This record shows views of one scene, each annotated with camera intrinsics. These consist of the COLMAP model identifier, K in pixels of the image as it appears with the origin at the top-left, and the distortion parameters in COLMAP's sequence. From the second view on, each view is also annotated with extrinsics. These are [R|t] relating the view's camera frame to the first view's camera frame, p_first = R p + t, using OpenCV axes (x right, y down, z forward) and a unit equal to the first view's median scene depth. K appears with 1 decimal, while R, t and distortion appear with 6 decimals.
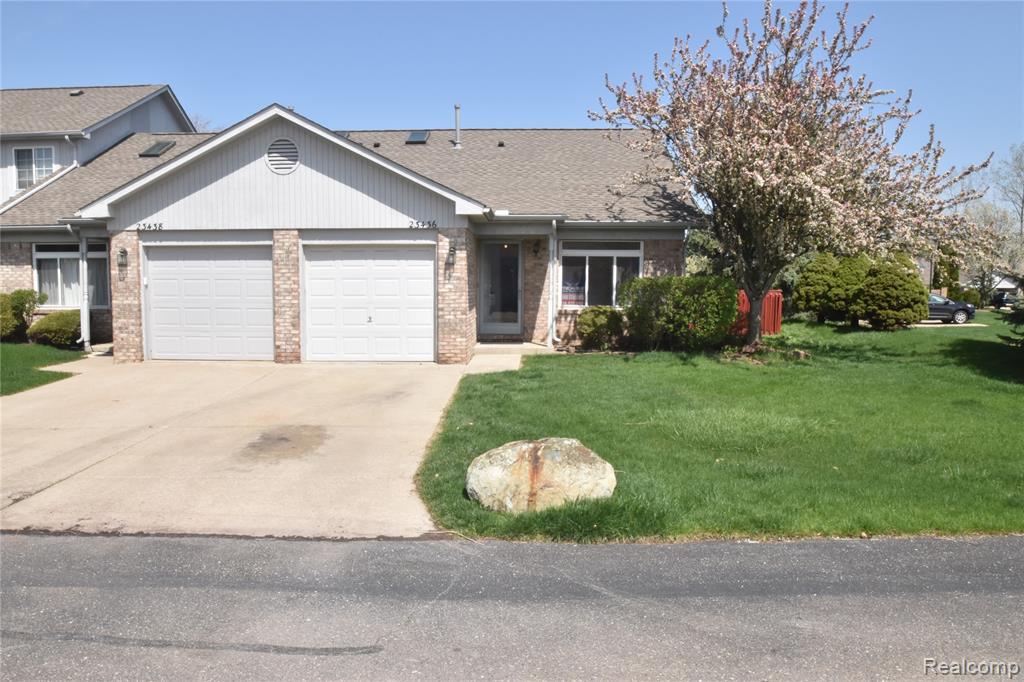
lens RADIAL K [[761.6, 0, 507.8], [0, 761.6, 359.1], [0, 0, 1]] dist [-0.056936, 0.002015]
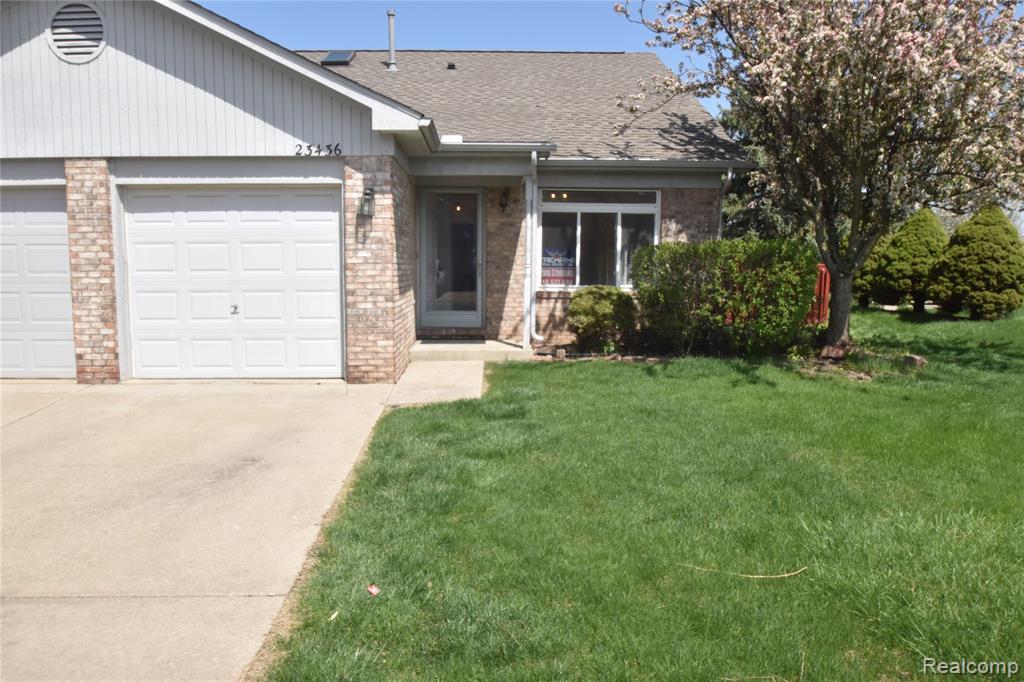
lens RADIAL K [[761.6, 0, 507.8], [0, 761.6, 359.1], [0, 0, 1]] dist [-0.056936, 0.002015]
pose [[0.998117, -0.007555, 0.060875, -0.001191], [0.005820, 0.999573, 0.028627, -0.028078], [-0.061065, -0.028219, 0.997735, 0.374623]]
